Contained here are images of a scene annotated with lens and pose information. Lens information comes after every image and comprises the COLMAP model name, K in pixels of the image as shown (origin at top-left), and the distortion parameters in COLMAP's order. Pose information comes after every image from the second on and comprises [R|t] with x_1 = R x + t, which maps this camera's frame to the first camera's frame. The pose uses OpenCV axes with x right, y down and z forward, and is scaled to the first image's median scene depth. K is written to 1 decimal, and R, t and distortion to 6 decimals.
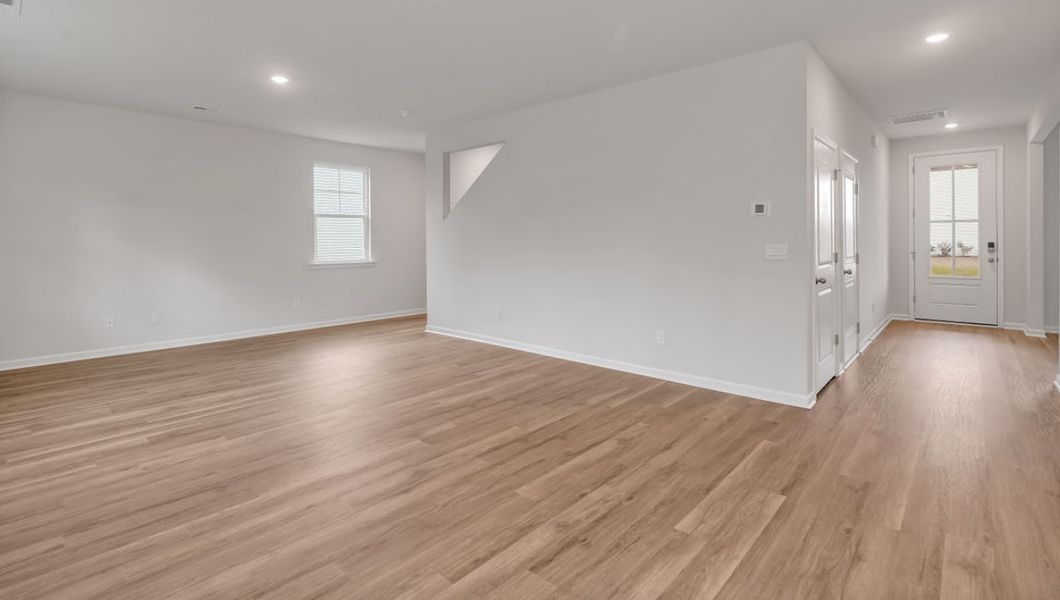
lens RADIAL K [[479.2, 0, 551.3], [0, 479.2, 243.7], [0, 0, 1]] dist [0.003465, 0.000553]
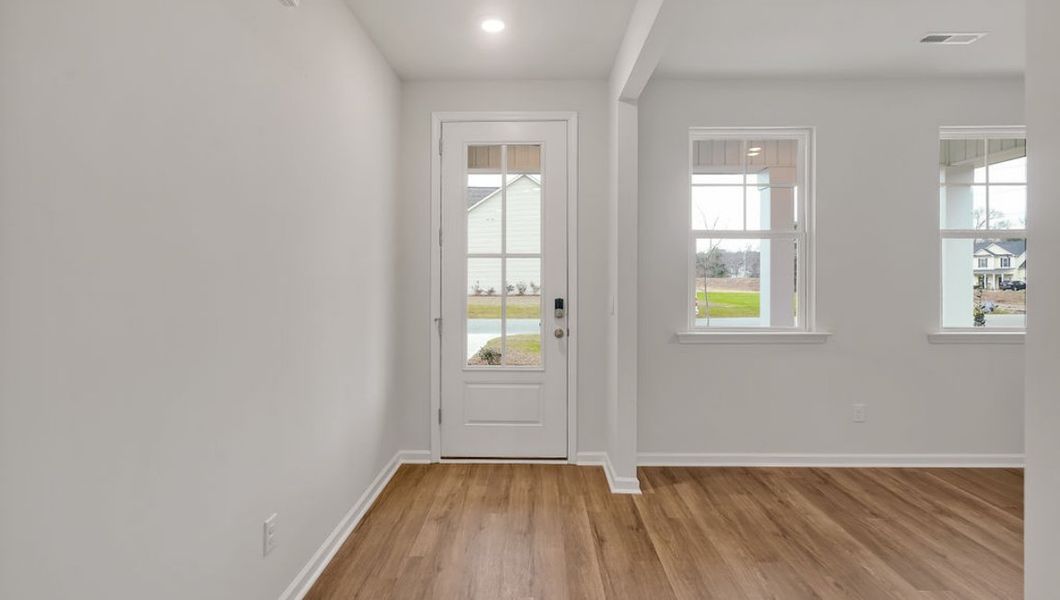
lens RADIAL K [[500.1, 0, 532.1], [0, 500.1, 282.7], [0, 0, 1]] dist [-0.003173, -0.000825]
pose [[0.763103, 0.002336, 0.646272, 0.545644], [-0.003763, 0.999993, 0.000829, -0.020281], [-0.646265, -0.003065, 0.763107, 0.608975]]
